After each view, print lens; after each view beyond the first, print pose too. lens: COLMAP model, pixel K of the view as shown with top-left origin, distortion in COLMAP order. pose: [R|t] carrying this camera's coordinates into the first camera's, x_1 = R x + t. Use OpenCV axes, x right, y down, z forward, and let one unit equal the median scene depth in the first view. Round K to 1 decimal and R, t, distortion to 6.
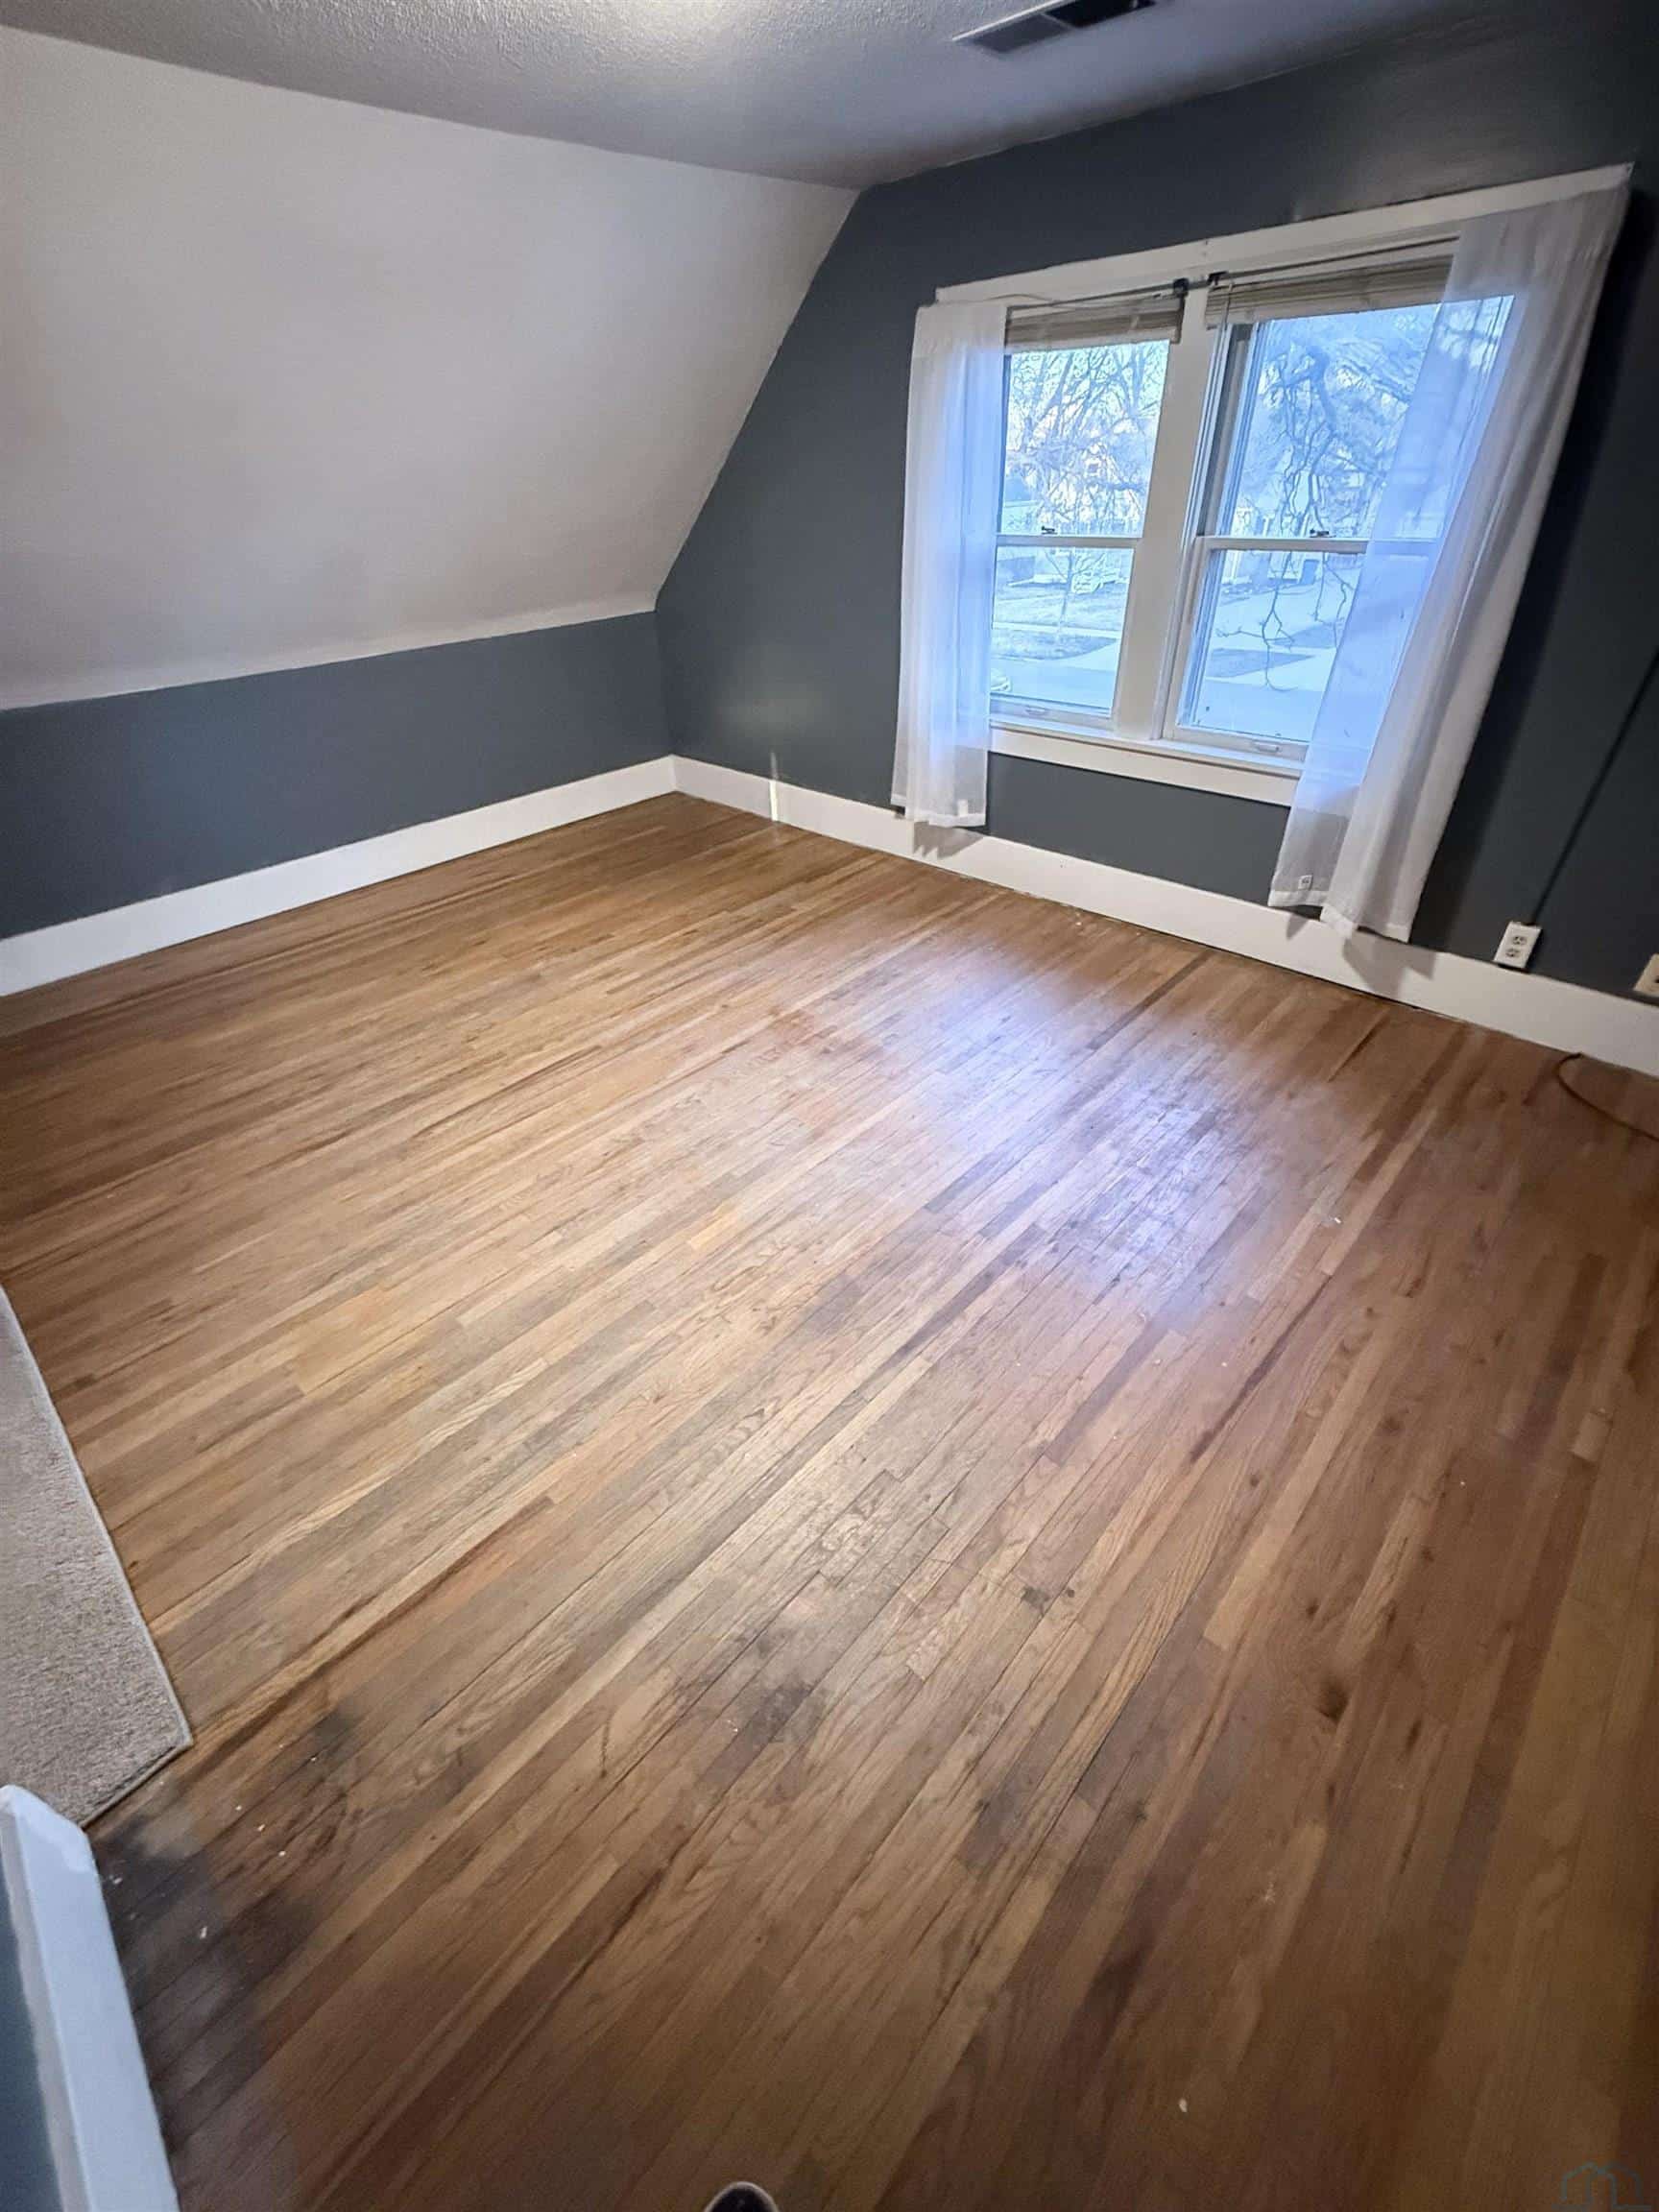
lens RADIAL K [[884.3, 0, 821.3], [0, 884.3, 1109.3], [0, 0, 1]] dist [0.001606, -0.000648]
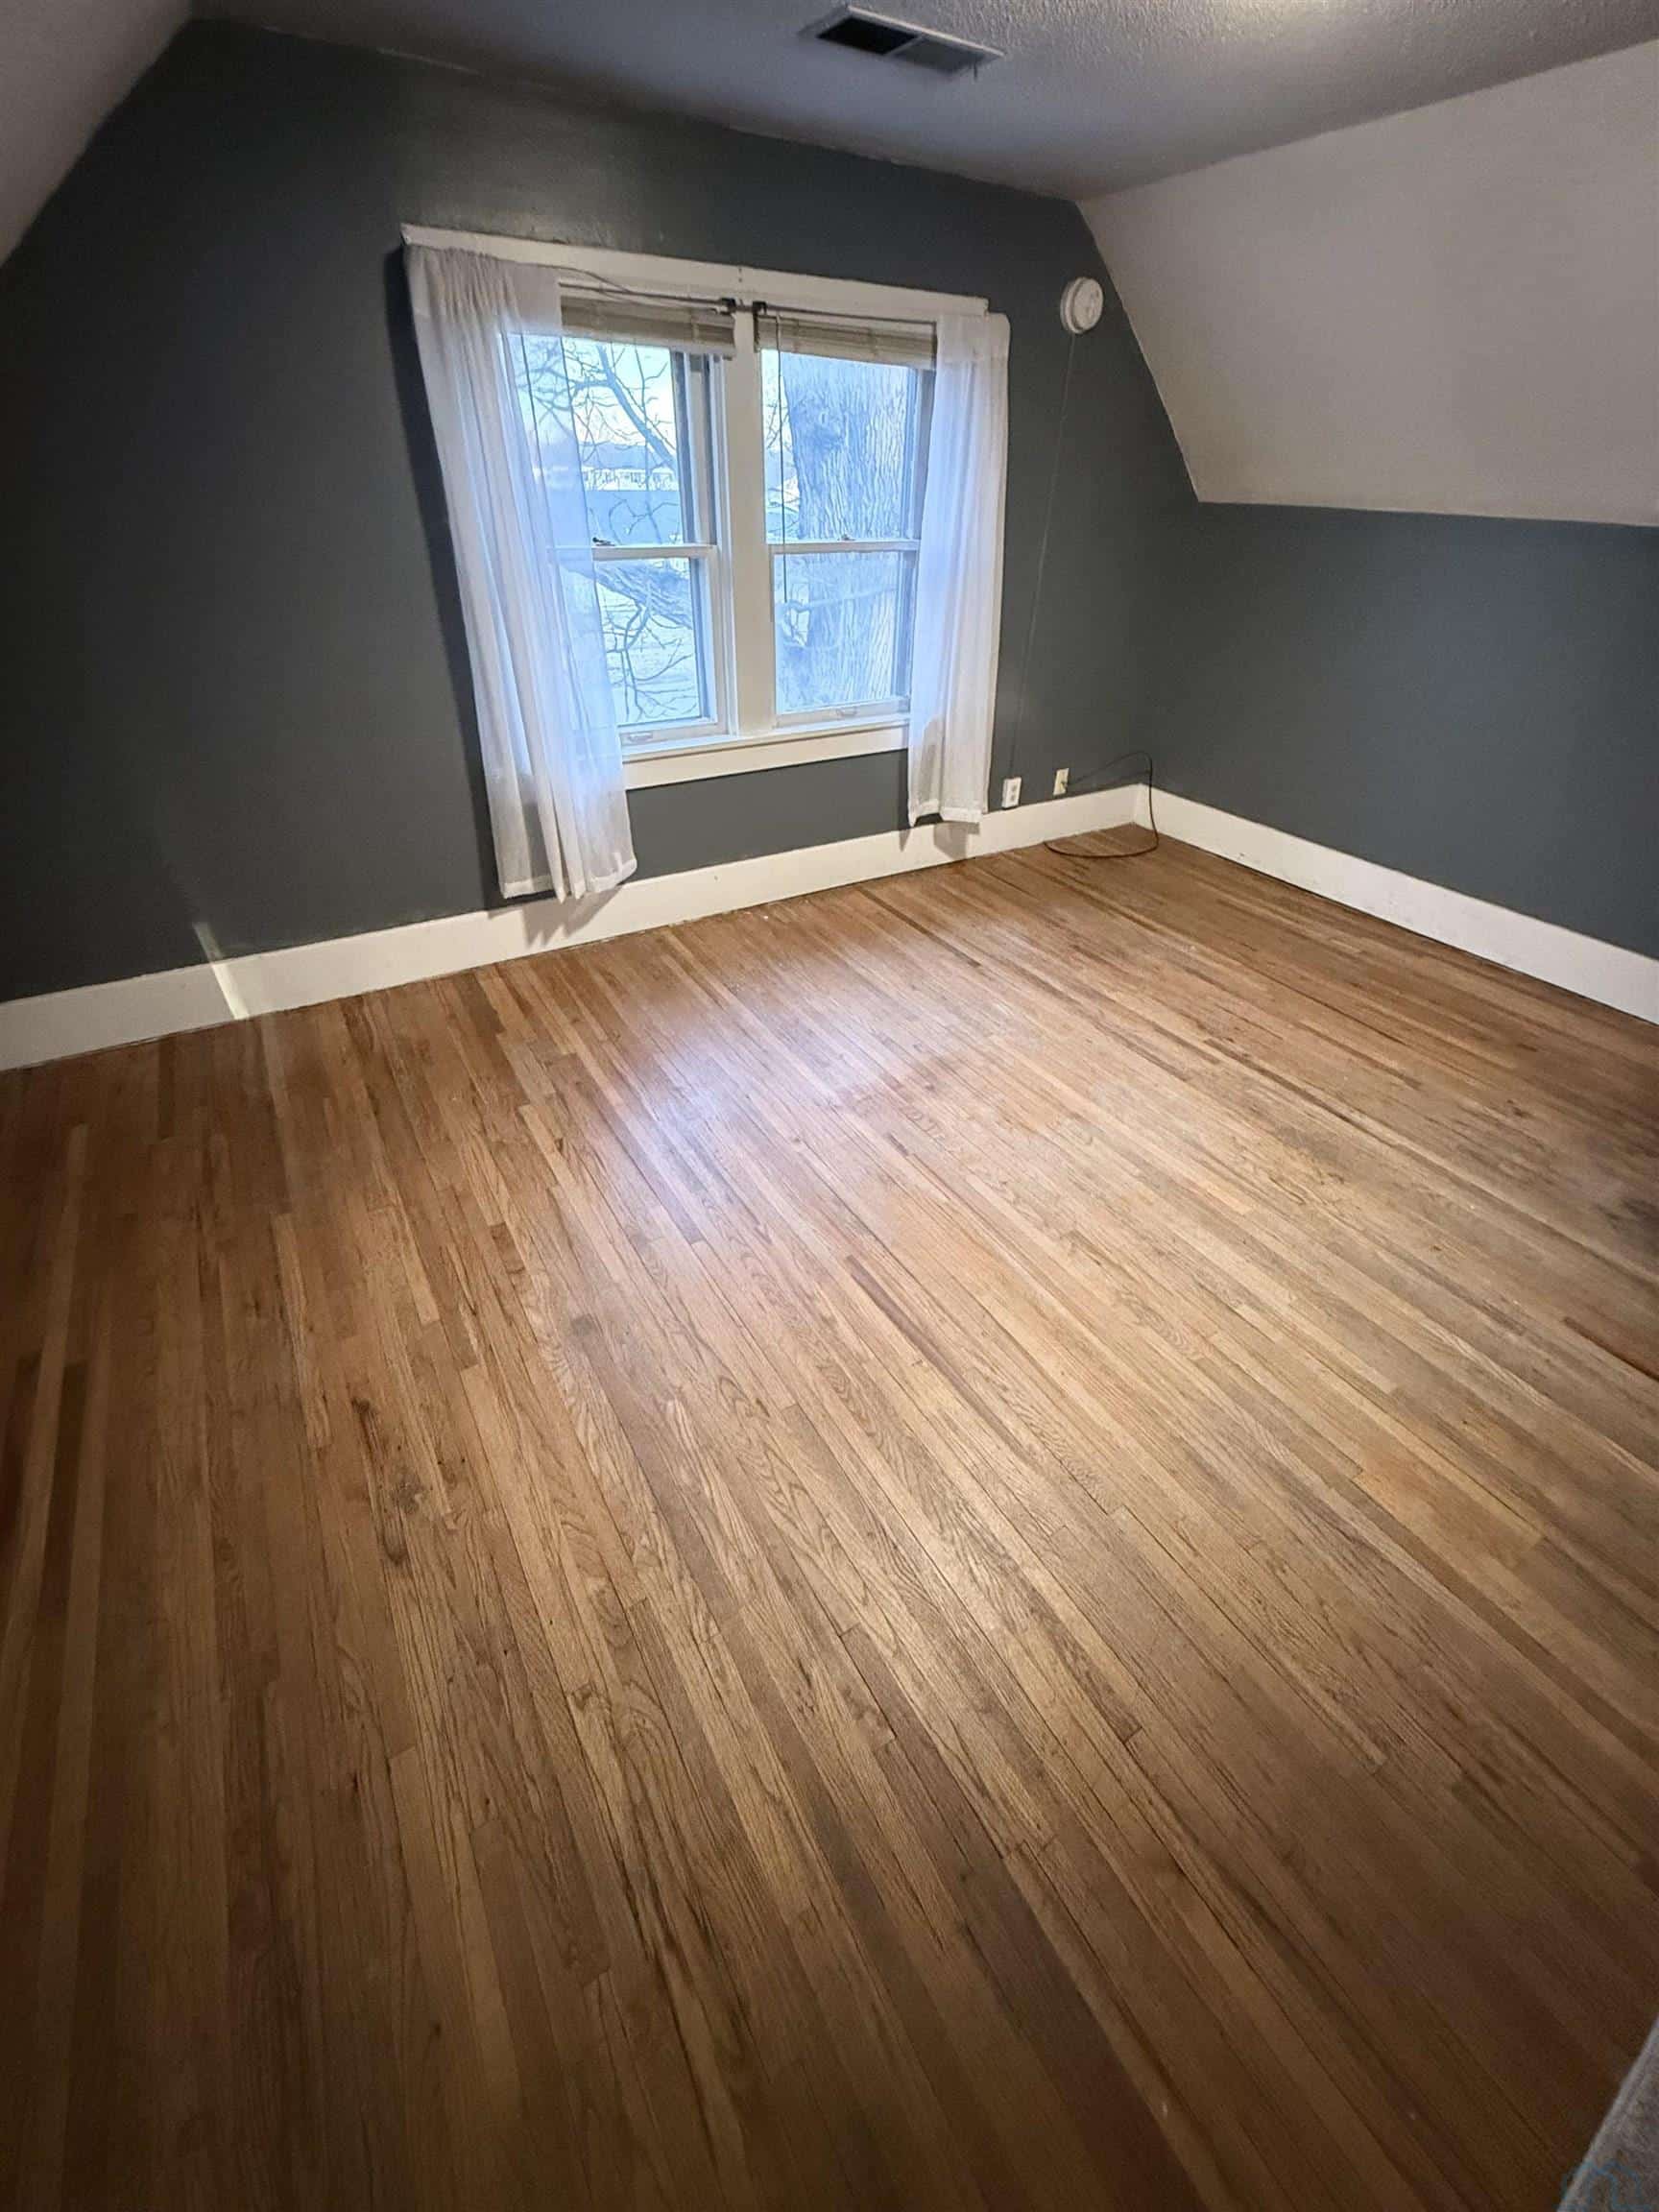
lens RADIAL K [[884.3, 0, 830.5], [0, 884.3, 1109.9], [0, 0, 1]] dist [0.001606, -0.000648]
pose [[0.242471, -0.534740, 0.809482, -0.848369], [0.550598, 0.762837, 0.339001, -0.454502], [-0.798780, 0.363501, 0.479392, 0.689407]]
